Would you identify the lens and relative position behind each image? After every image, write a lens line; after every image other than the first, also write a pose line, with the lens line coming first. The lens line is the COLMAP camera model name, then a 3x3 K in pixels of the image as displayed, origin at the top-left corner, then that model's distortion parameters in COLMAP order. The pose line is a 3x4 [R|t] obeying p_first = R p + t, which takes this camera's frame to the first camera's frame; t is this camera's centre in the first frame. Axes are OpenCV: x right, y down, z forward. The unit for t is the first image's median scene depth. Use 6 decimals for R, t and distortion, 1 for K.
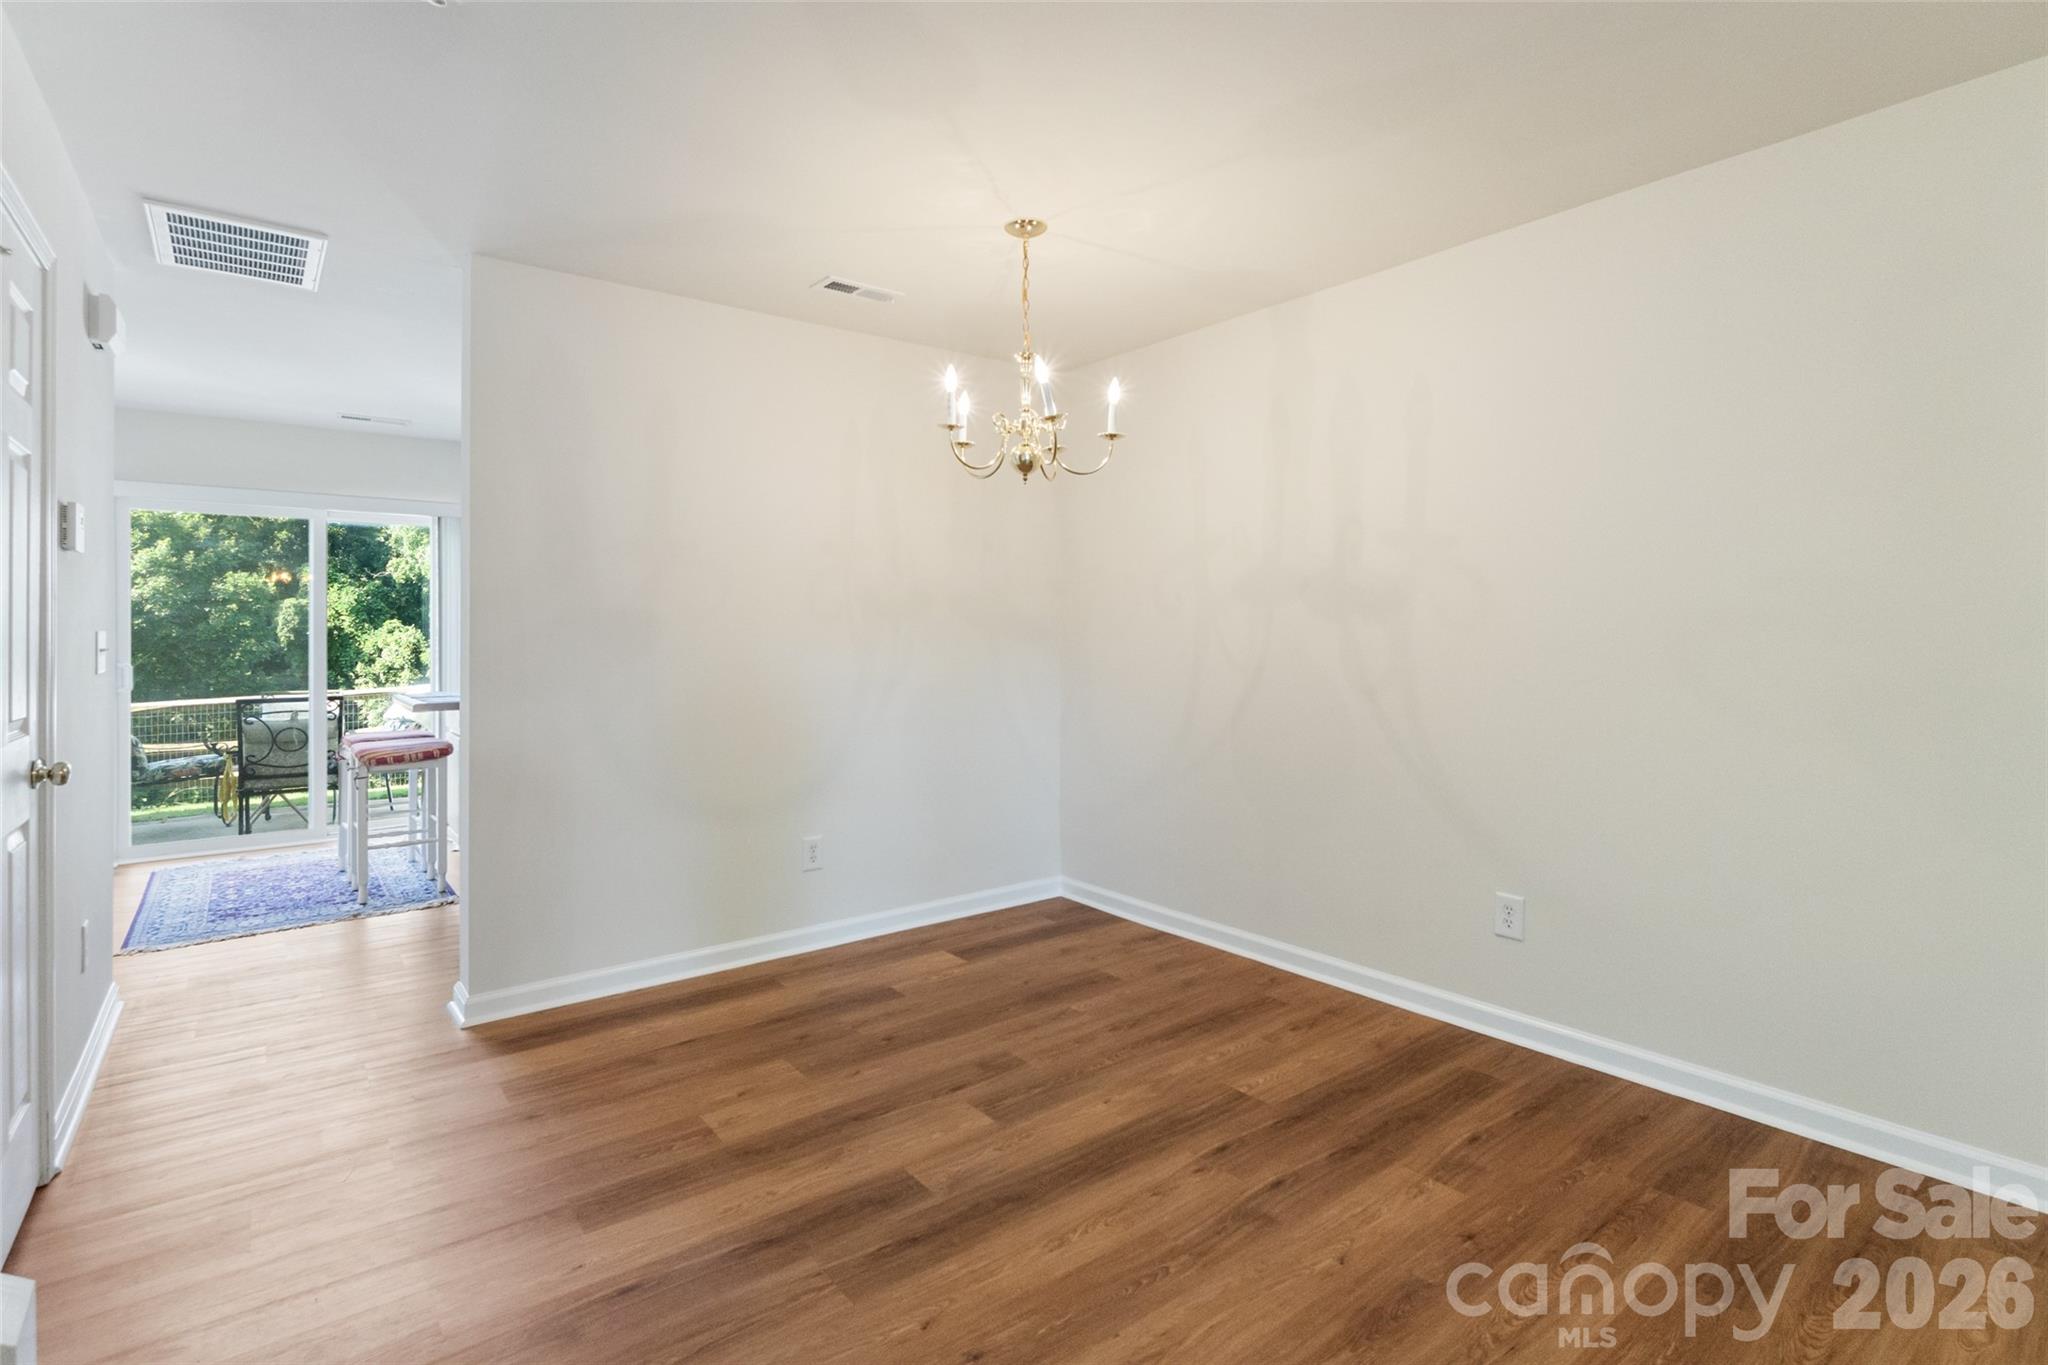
lens RADIAL K [[959.7, 0, 1010.1], [0, 959.7, 637.0], [0, 0, 1]] dist [-0.008072, 0.000330]
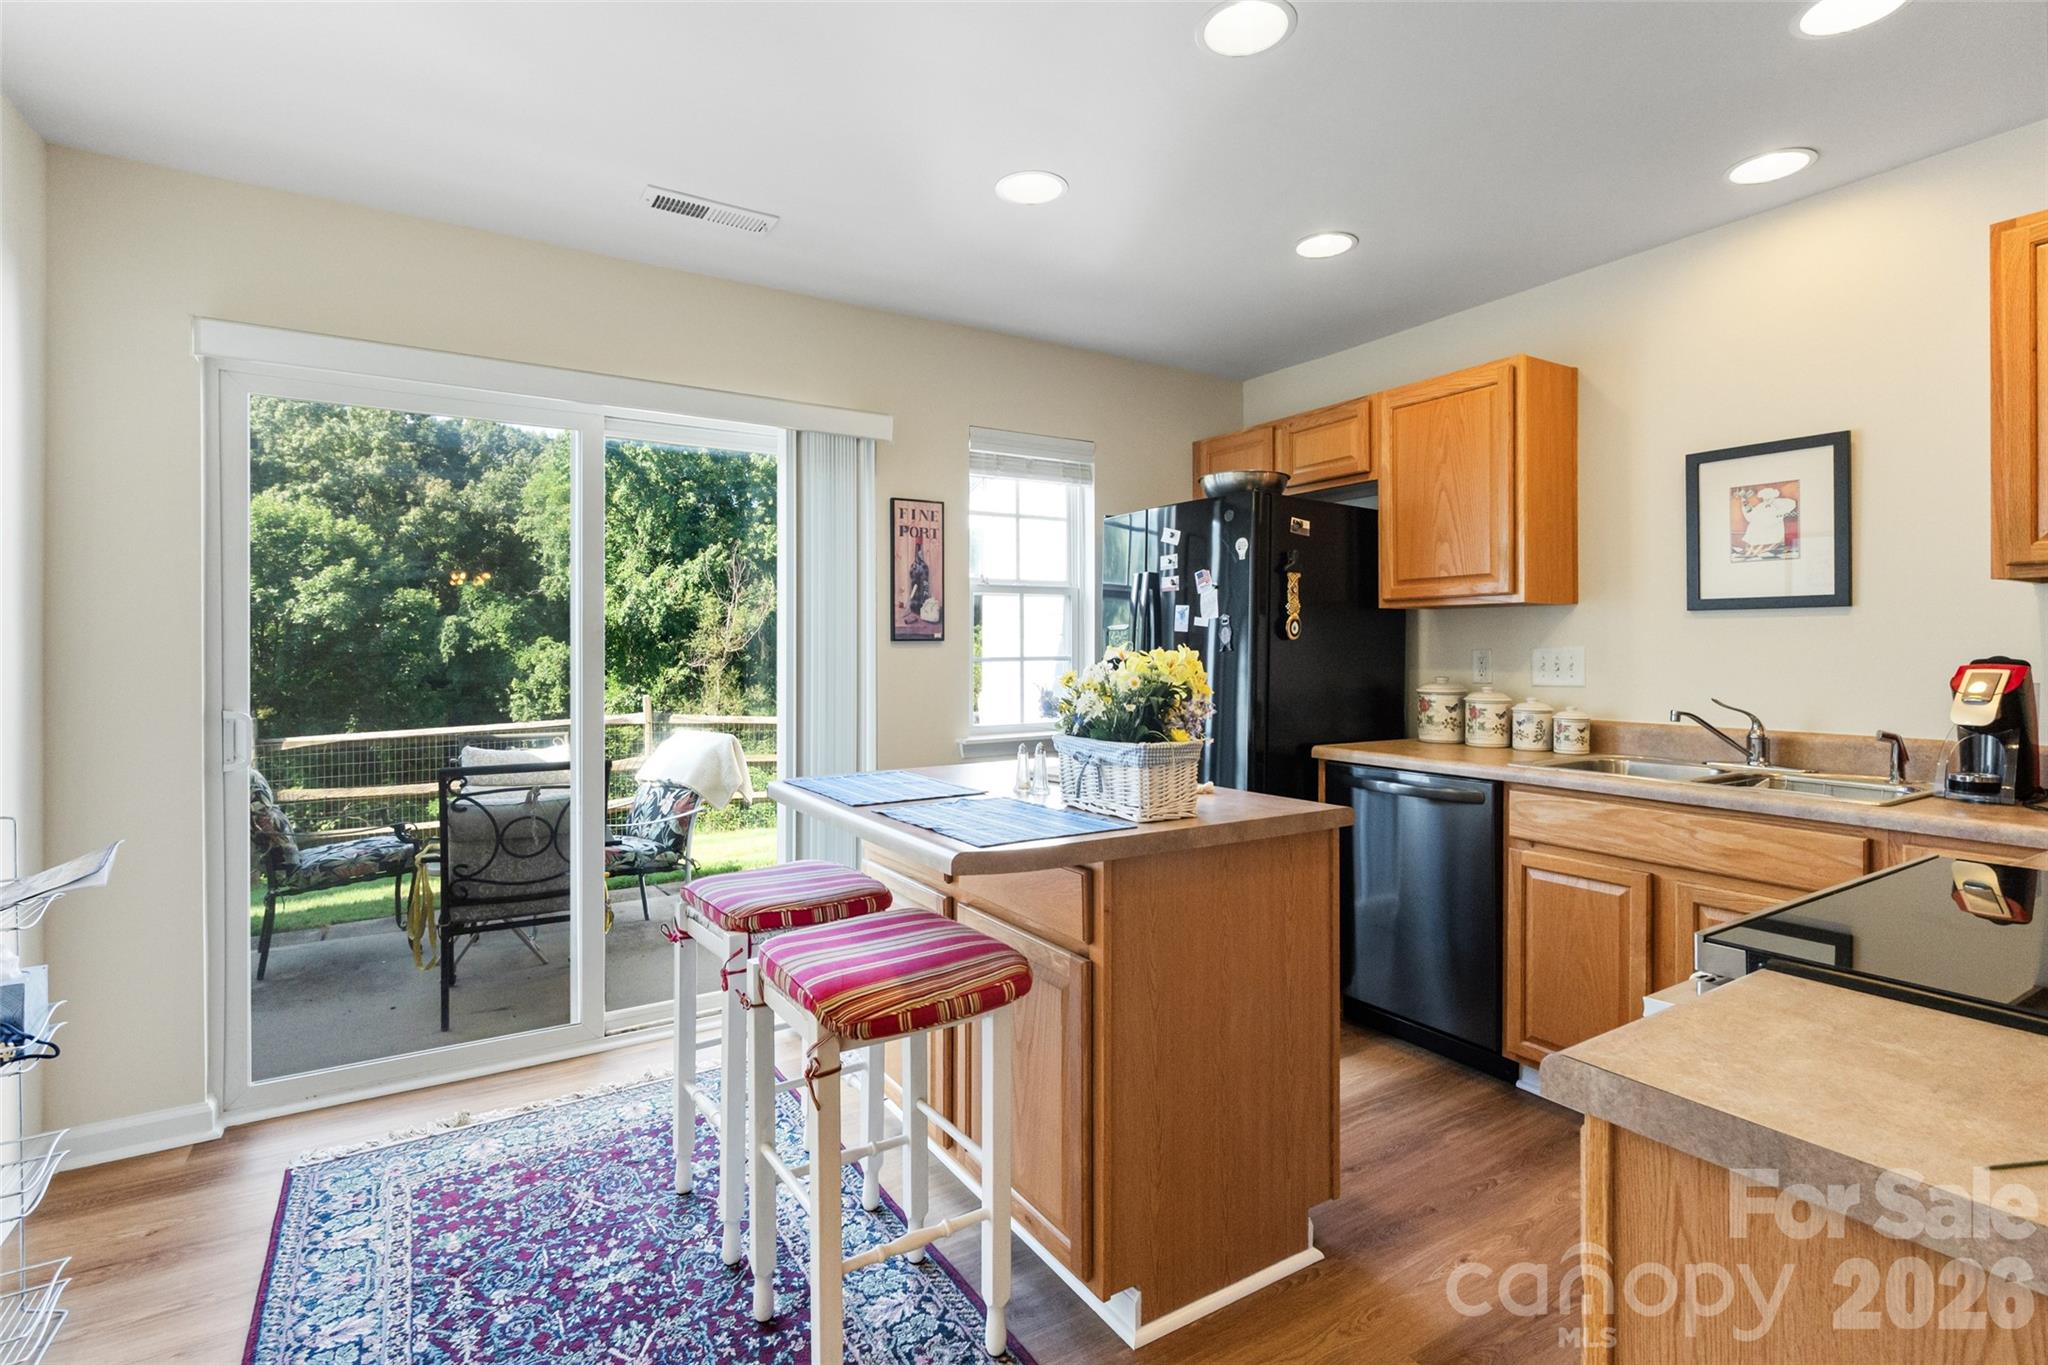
lens RADIAL K [[959.7, 0, 1013.3], [0, 959.7, 651.4], [0, 0, 1]] dist [-0.008072, 0.000330]
pose [[0.993648, 0.004701, -0.112437, -0.045087], [-0.005200, 0.999978, -0.004143, -0.000268], [0.112415, 0.004702, 0.993650, 0.052287]]
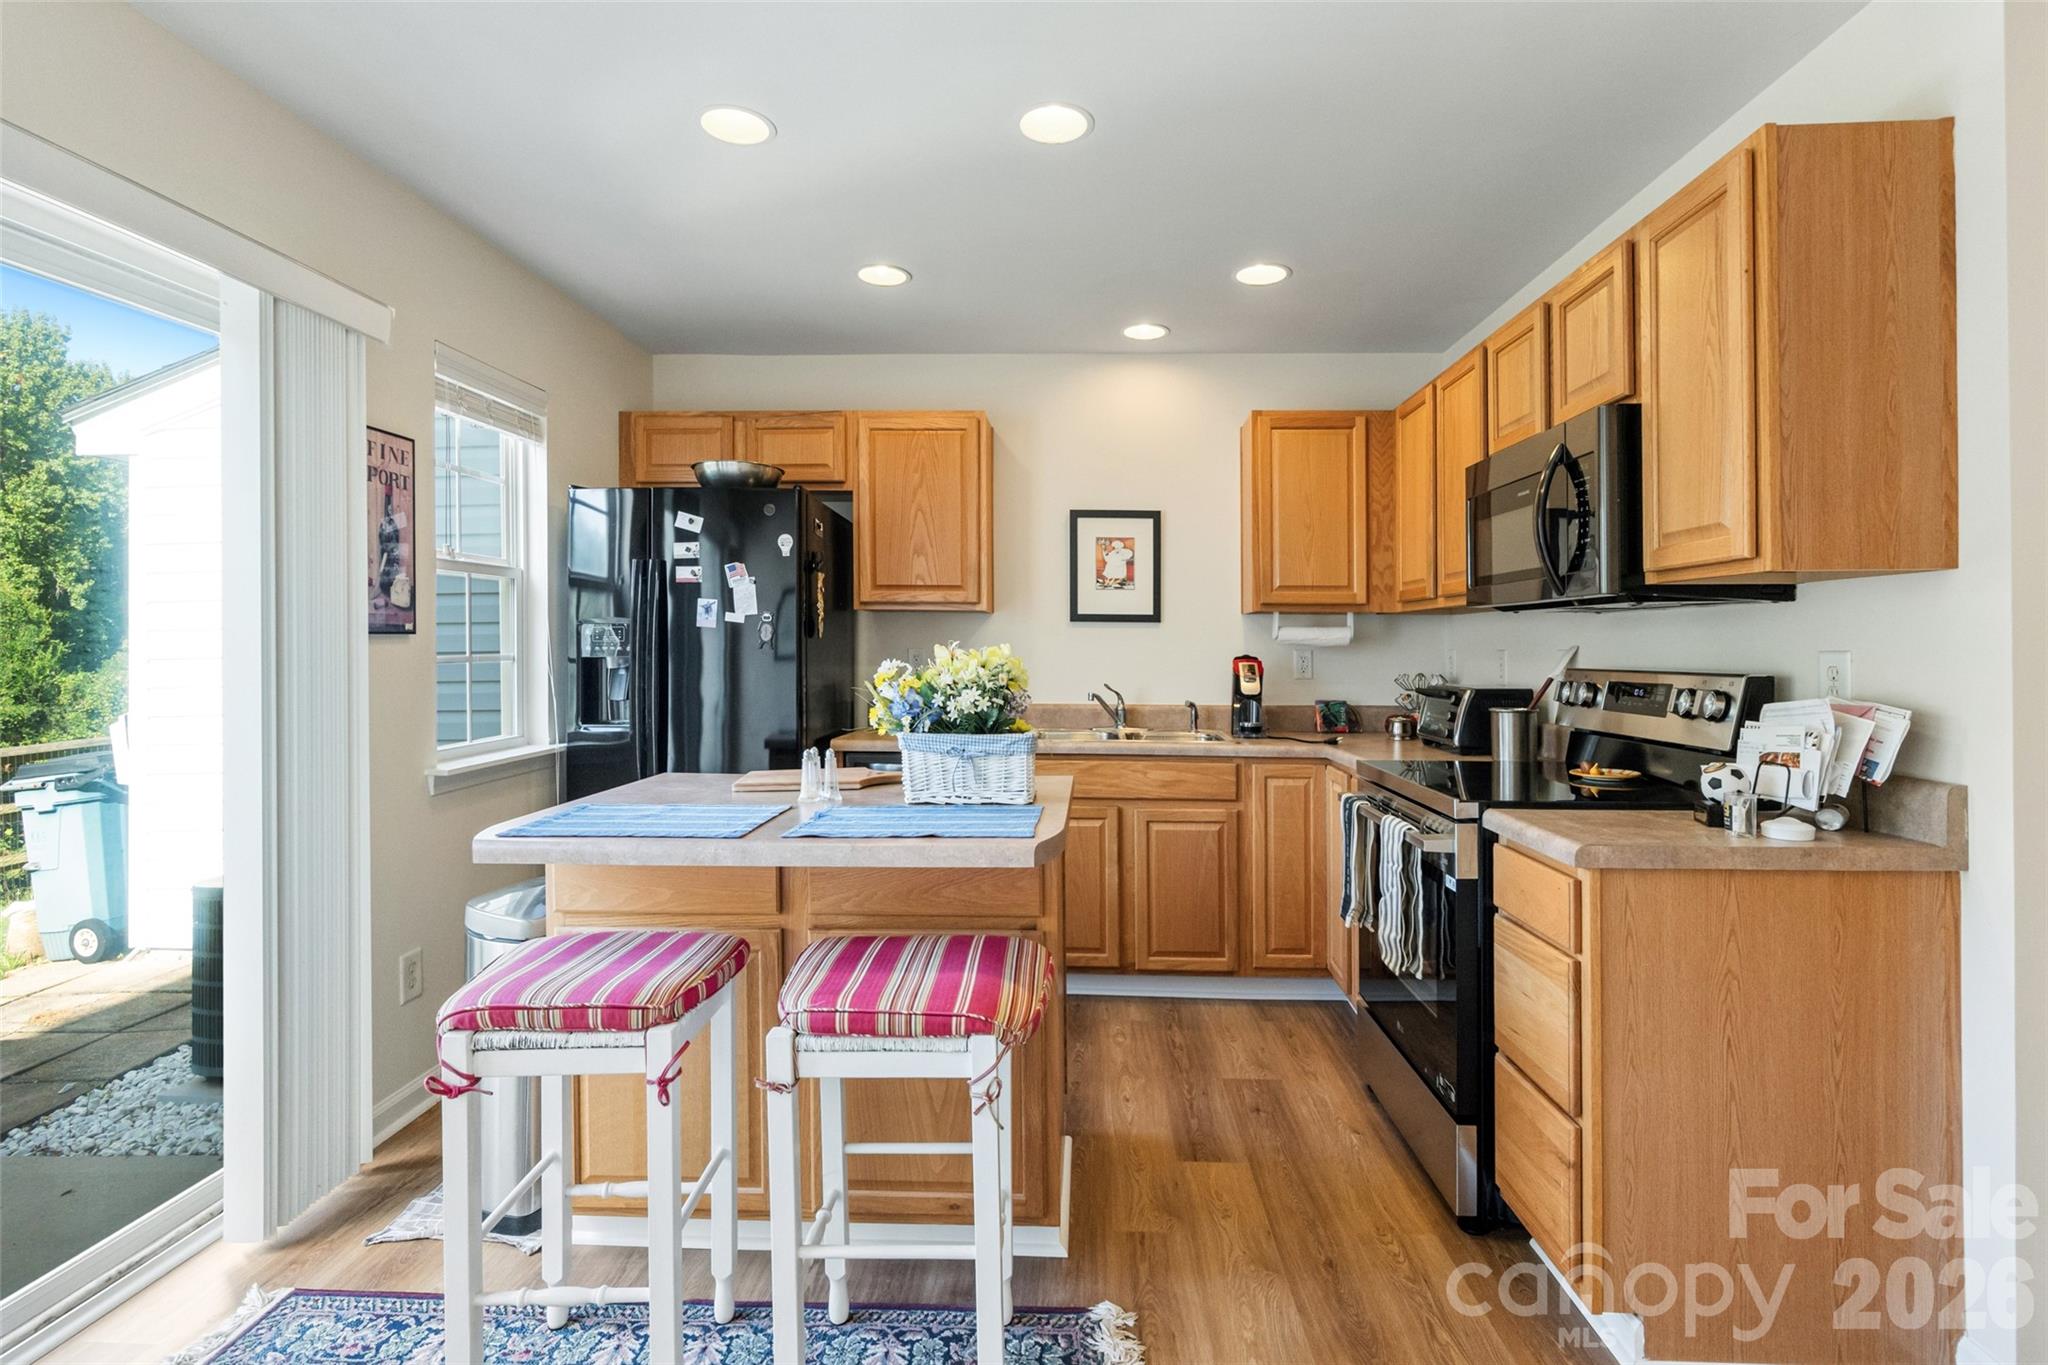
lens RADIAL K [[1008.1, 0, 1084.8], [0, 1008.1, 658.3], [0, 0, 1]] dist [-0.024678, 0.000208]
pose [[0.610477, 0.001139, 0.792033, -0.080463], [-0.004603, 0.999987, 0.002110, -0.000253], [-0.792020, -0.004934, 0.610475, 0.062144]]
